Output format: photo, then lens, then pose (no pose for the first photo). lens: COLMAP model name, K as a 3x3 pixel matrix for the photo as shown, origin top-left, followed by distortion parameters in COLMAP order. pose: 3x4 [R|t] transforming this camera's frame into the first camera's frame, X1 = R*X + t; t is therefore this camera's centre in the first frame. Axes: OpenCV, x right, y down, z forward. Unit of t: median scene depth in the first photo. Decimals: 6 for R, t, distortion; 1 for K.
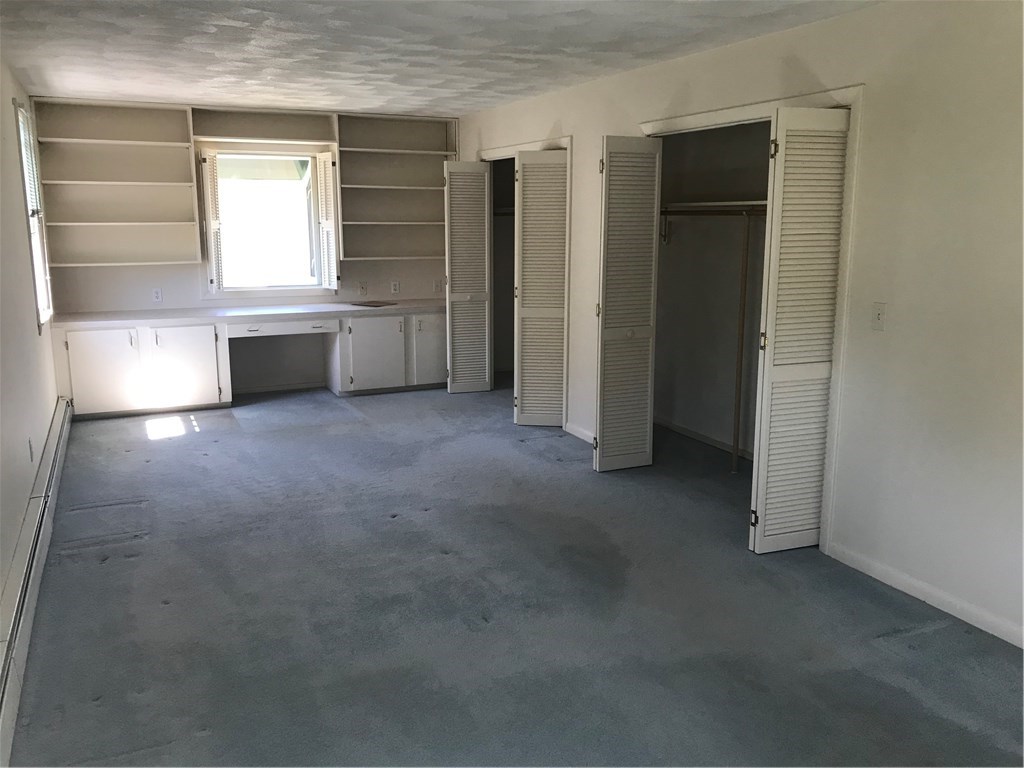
lens RADIAL K [[836.0, 0, 504.8], [0, 836.0, 385.4], [0, 0, 1]] dist [0.049033, -0.077239]
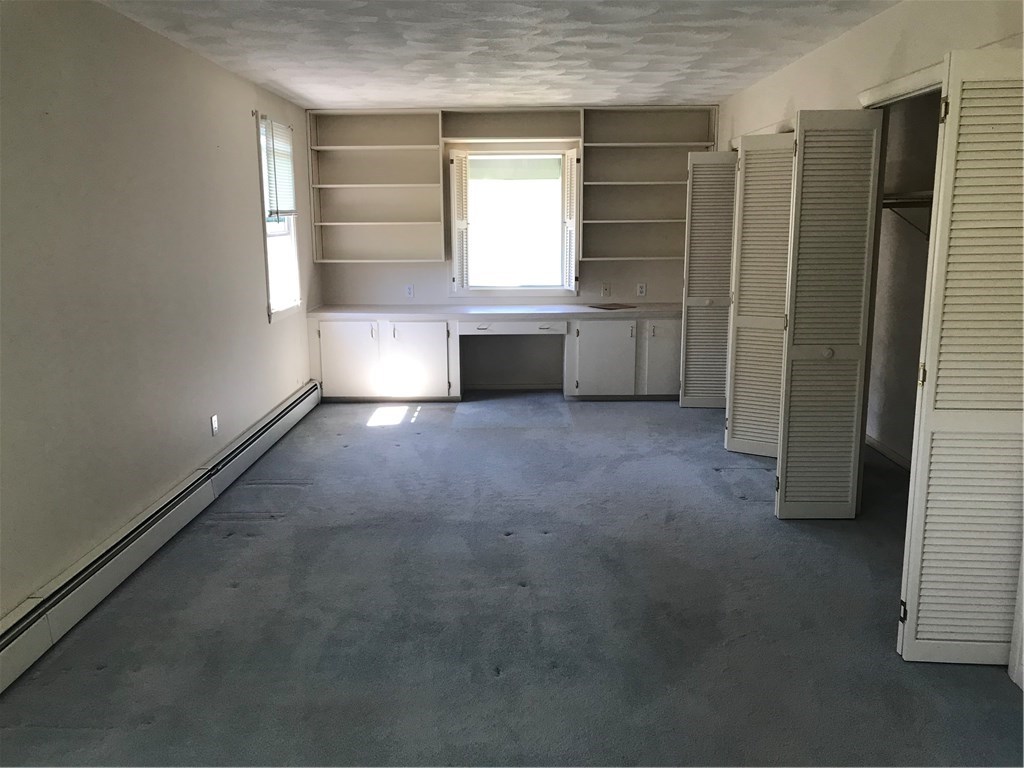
lens RADIAL K [[836.0, 0, 512.5], [0, 836.0, 380.6], [0, 0, 1]] dist [0.049033, -0.077239]
pose [[0.904689, 0.073819, -0.419630, 0.172984], [-0.077279, 0.996971, 0.008775, -0.015254], [0.419006, 0.024490, 0.907653, 0.109514]]
